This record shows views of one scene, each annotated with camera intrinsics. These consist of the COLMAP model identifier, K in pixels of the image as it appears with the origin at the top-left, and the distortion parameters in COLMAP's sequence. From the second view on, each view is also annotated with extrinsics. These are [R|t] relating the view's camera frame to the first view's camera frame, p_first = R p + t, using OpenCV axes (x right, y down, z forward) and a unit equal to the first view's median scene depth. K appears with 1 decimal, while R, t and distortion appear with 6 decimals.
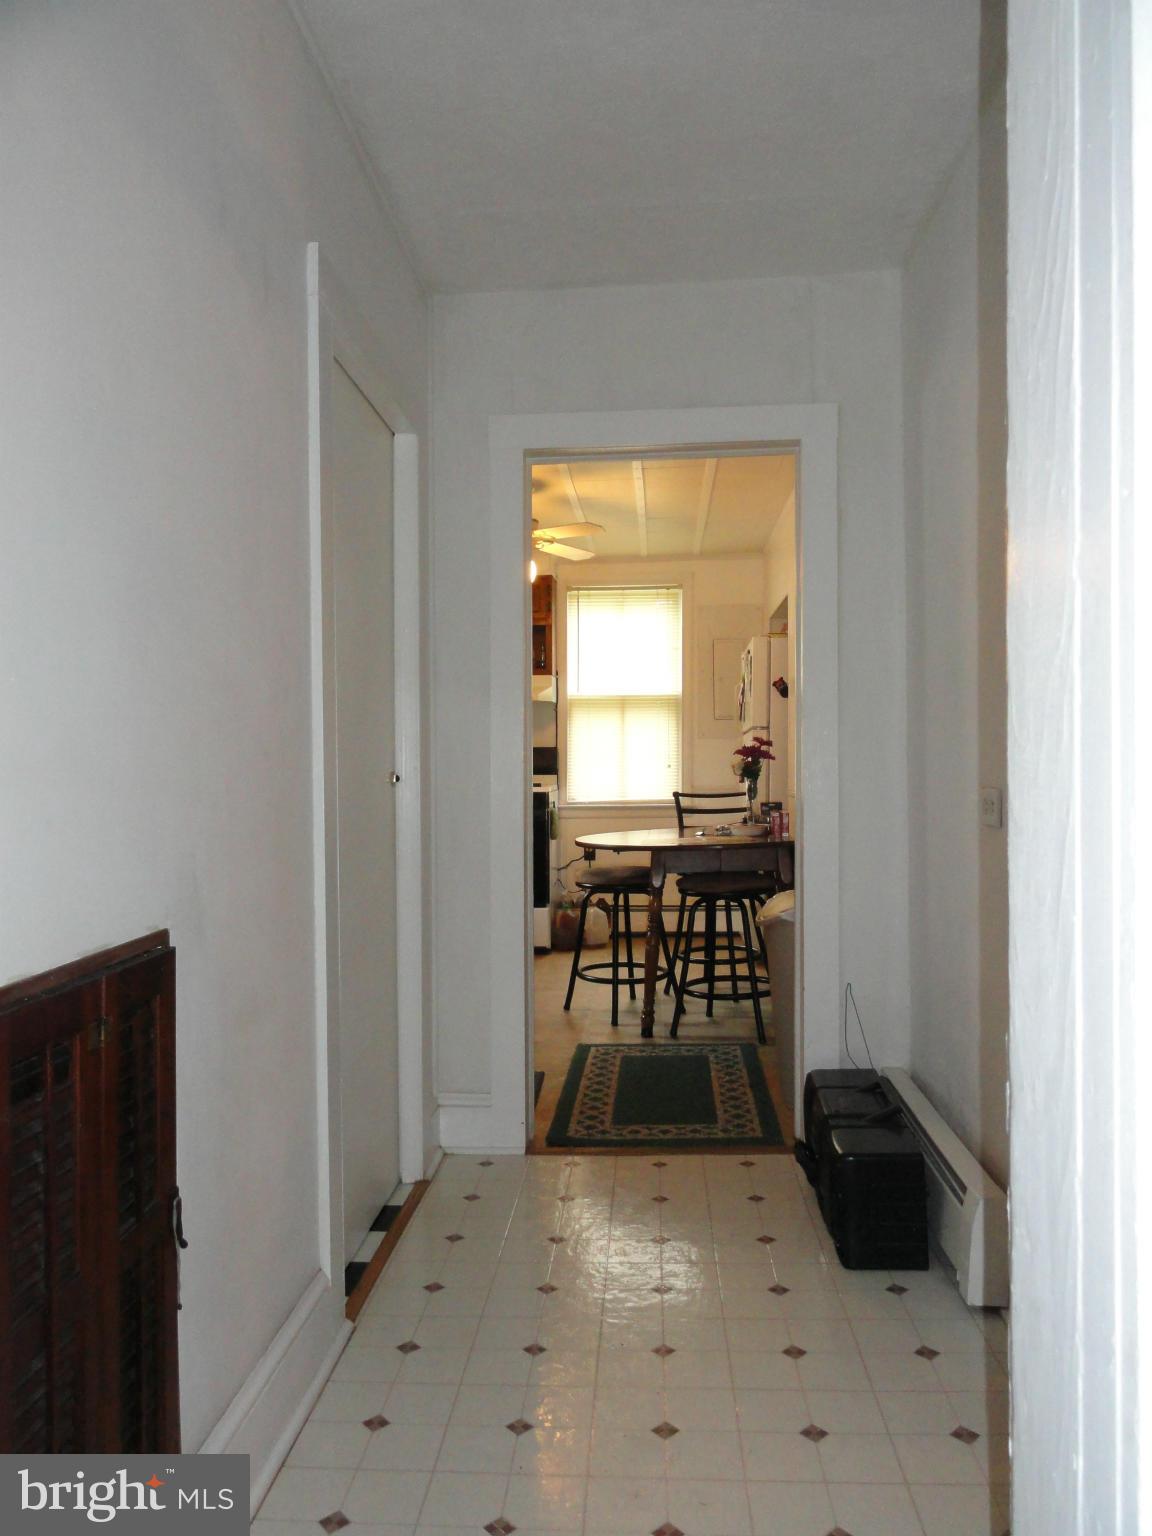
lens RADIAL K [[1088.6, 0, 578.6], [0, 1088.6, 770.0], [0, 0, 1]] dist [-0.009624, 0.004971]
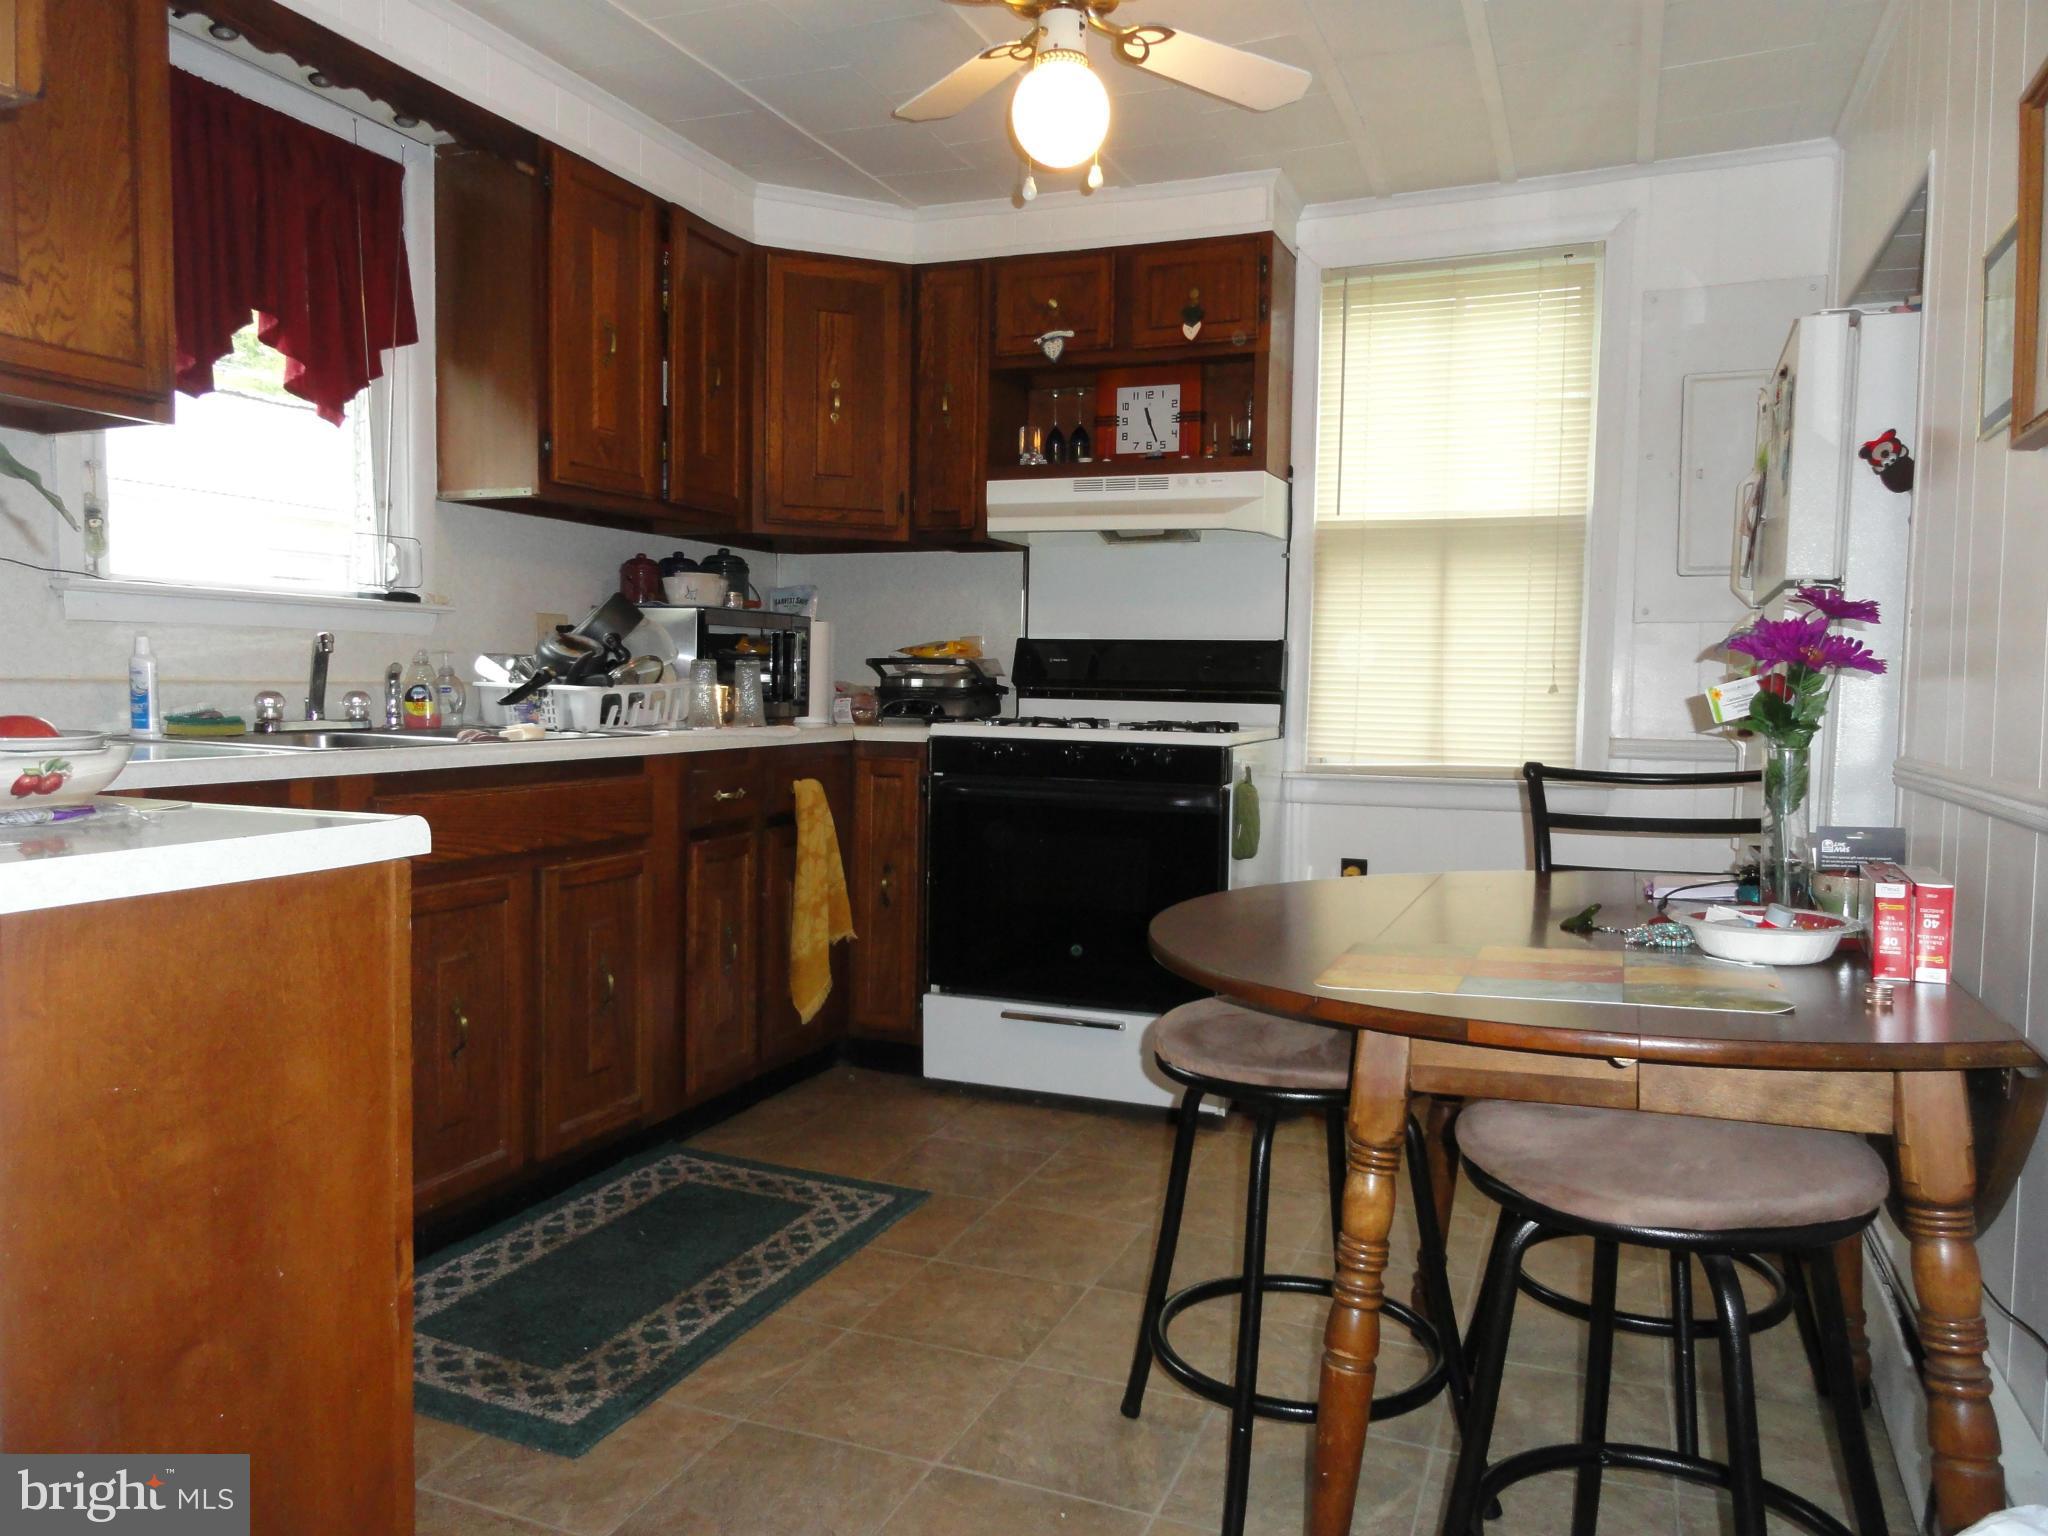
lens RADIAL K [[1451.5, 0, 1008.3], [0, 1451.5, 765.4], [0, 0, 1]] dist [-0.009624, 0.004971]
pose [[0.950090, 0.037622, -0.309699, 0.073080], [-0.020718, 0.998119, 0.057693, -0.002135], [0.311287, -0.048398, 0.949083, 0.508207]]
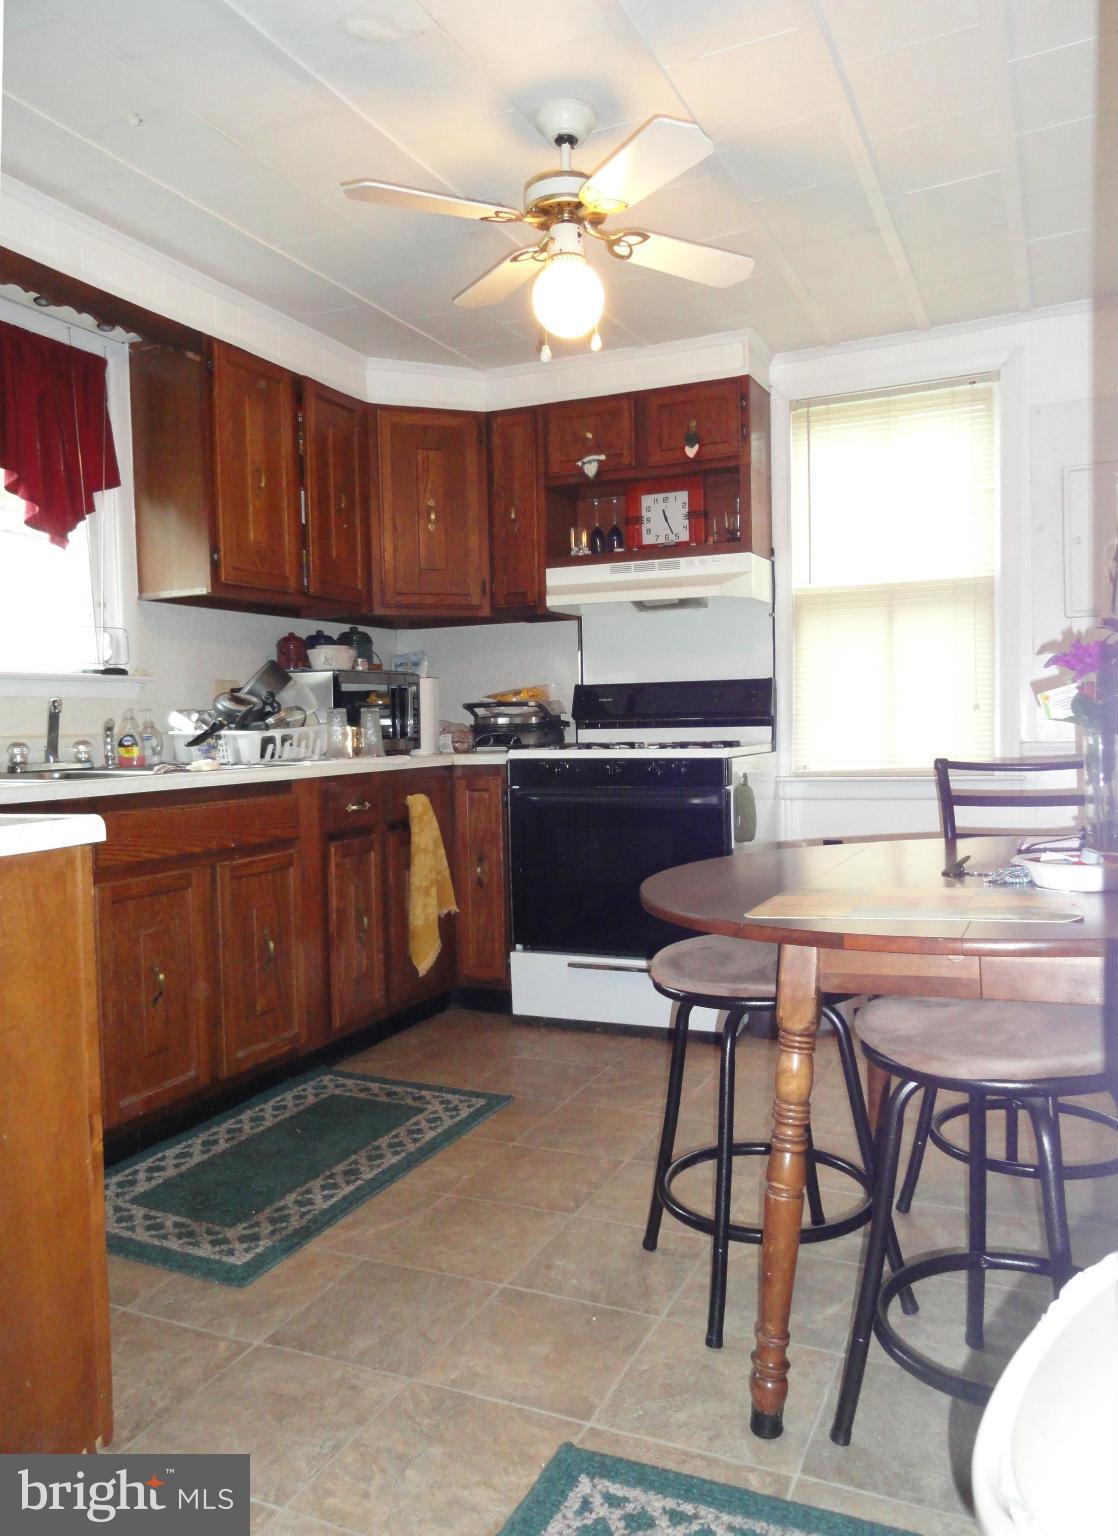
lens RADIAL K [[1112.9, 0, 571.0], [0, 1112.9, 764.6], [0, 0, 1]] dist [-0.009898, -0.002671]
pose [[0.941117, -0.005167, -0.338042, 0.102106], [0.018347, 0.999190, 0.035807, 0.003209], [0.337583, -0.039900, 0.940450, 0.496343]]
